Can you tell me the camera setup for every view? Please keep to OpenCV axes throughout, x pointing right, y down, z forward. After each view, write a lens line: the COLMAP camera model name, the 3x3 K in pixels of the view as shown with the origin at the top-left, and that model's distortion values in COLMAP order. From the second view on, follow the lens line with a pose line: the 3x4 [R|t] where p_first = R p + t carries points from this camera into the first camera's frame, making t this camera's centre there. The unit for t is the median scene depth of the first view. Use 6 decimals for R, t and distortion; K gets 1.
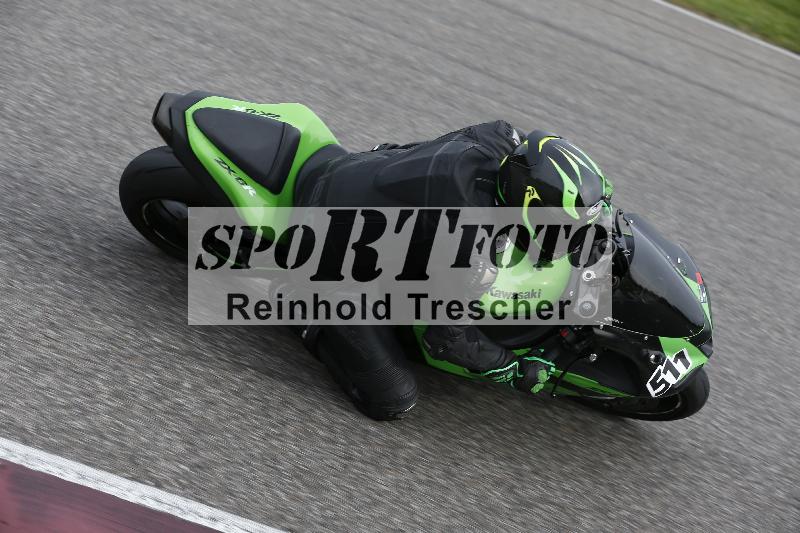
lens RADIAL K [[2953.9, 0, 400.0], [0, 2953.9, 266.5], [0, 0, 1]] dist [-1.222322, -0.411053]
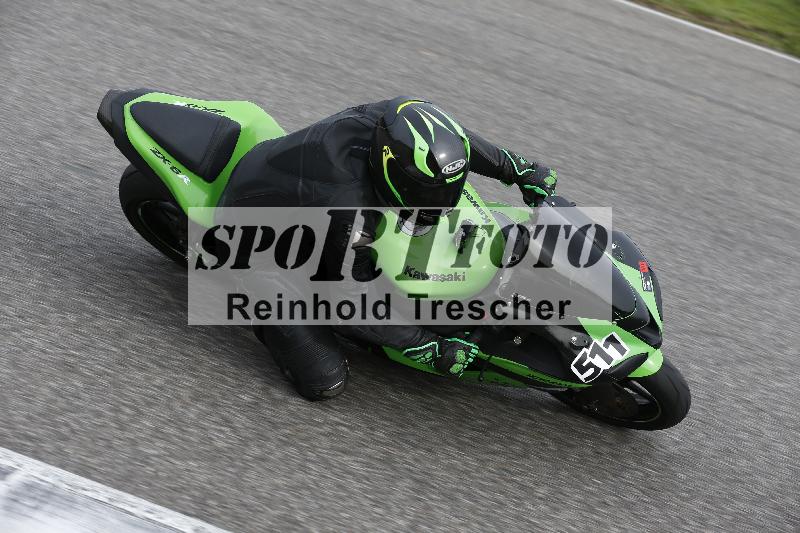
lens RADIAL K [[2953.9, 0, 400.0], [0, 2953.9, 266.5], [0, 0, 1]] dist [-1.222322, -0.411053]
pose [[0.951031, -0.022266, -0.308294, 0.340994], [-0.016311, 0.992397, -0.121993, 0.130436], [0.308666, 0.121048, 0.943437, 0.038095]]
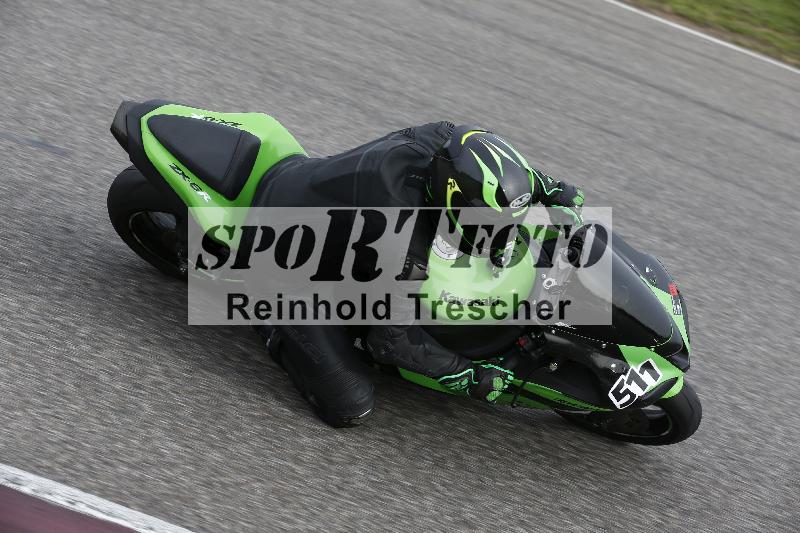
lens RADIAL K [[2953.9, 0, 400.0], [0, 2953.9, 266.5], [0, 0, 1]] dist [-1.222322, -0.411053]
pose [[0.986932, -0.003378, -0.161103, 0.175657], [-0.007757, 0.997625, -0.068438, 0.066067], [0.160952, 0.068794, 0.984562, 0.018760]]
